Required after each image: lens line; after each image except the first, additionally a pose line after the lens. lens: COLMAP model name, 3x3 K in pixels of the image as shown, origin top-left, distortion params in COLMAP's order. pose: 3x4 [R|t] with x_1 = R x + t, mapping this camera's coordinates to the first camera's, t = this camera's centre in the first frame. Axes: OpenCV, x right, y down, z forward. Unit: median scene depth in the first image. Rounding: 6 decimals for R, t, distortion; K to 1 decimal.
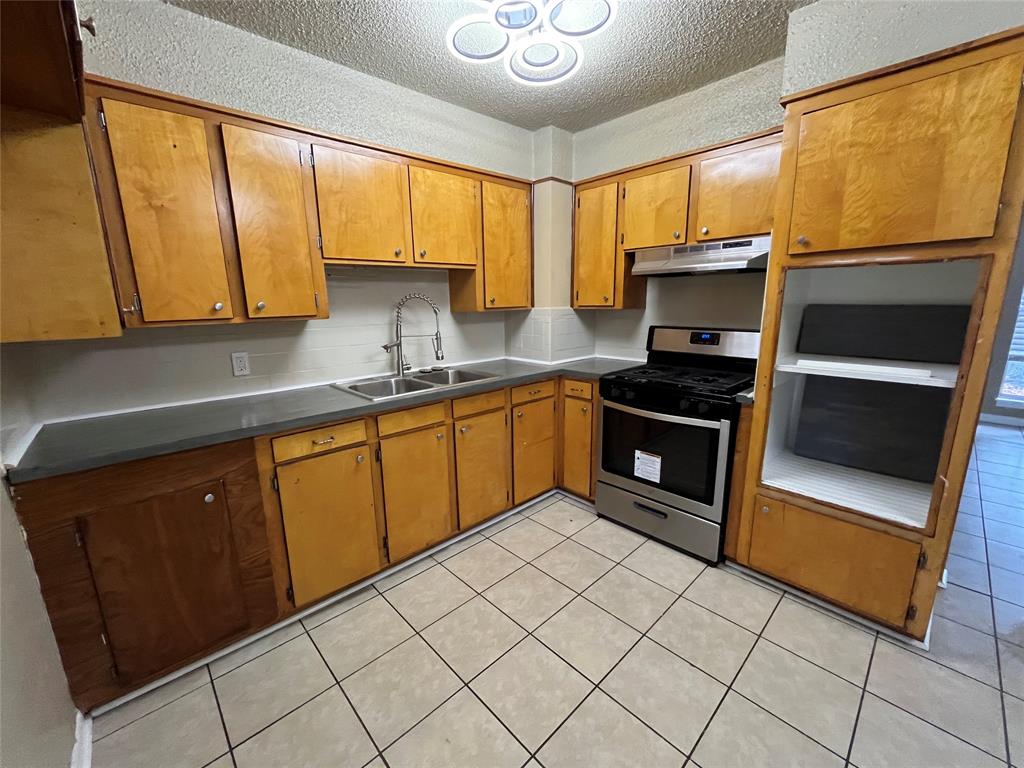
lens RADIAL K [[415.4, 0, 512.5], [0, 415.4, 384.8], [0, 0, 1]] dist [-0.002891, -0.000933]
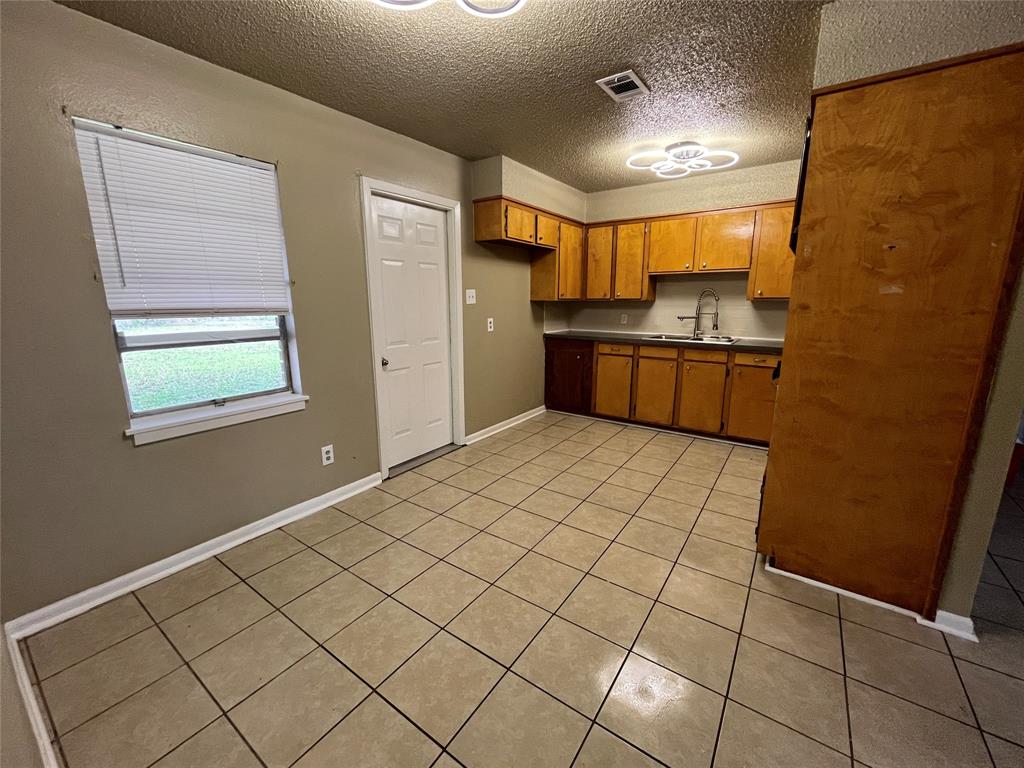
lens RADIAL K [[415.4, 0, 510.7], [0, 415.4, 386.3], [0, 0, 1]] dist [-0.002891, -0.000933]
pose [[0.196642, 0.219447, -0.955602, 1.388583], [-0.200907, 0.962969, 0.179796, 0.020819], [0.959671, 0.156632, 0.233448, -0.096309]]
